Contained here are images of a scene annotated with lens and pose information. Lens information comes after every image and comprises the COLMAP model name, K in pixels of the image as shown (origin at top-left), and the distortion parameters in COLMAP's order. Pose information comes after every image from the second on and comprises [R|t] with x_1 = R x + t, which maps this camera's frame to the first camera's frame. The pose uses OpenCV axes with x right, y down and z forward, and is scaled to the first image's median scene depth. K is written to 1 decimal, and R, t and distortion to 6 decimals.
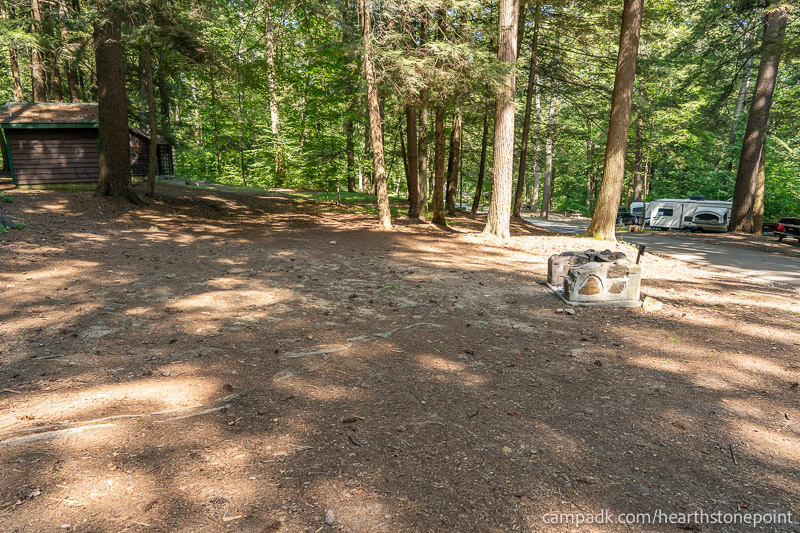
lens RADIAL K [[533.8, 0, 400.0], [0, 533.8, 266.5], [0, 0, 1]] dist [0.021708, 0.002899]
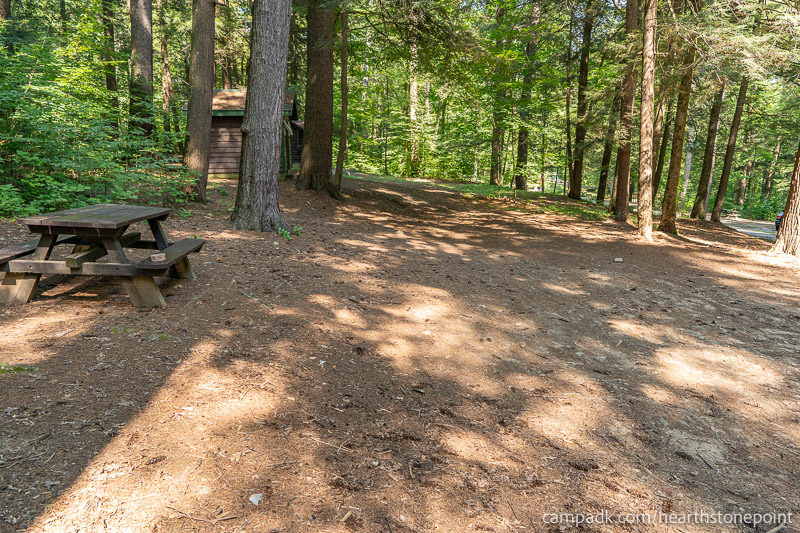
lens RADIAL K [[533.8, 0, 400.0], [0, 533.8, 266.5], [0, 0, 1]] dist [0.021708, 0.002899]
pose [[0.989800, 0.050383, -0.133261, -0.216393], [-0.046906, 0.998475, 0.029108, -0.026436], [0.134524, -0.022561, 0.990653, 0.075218]]
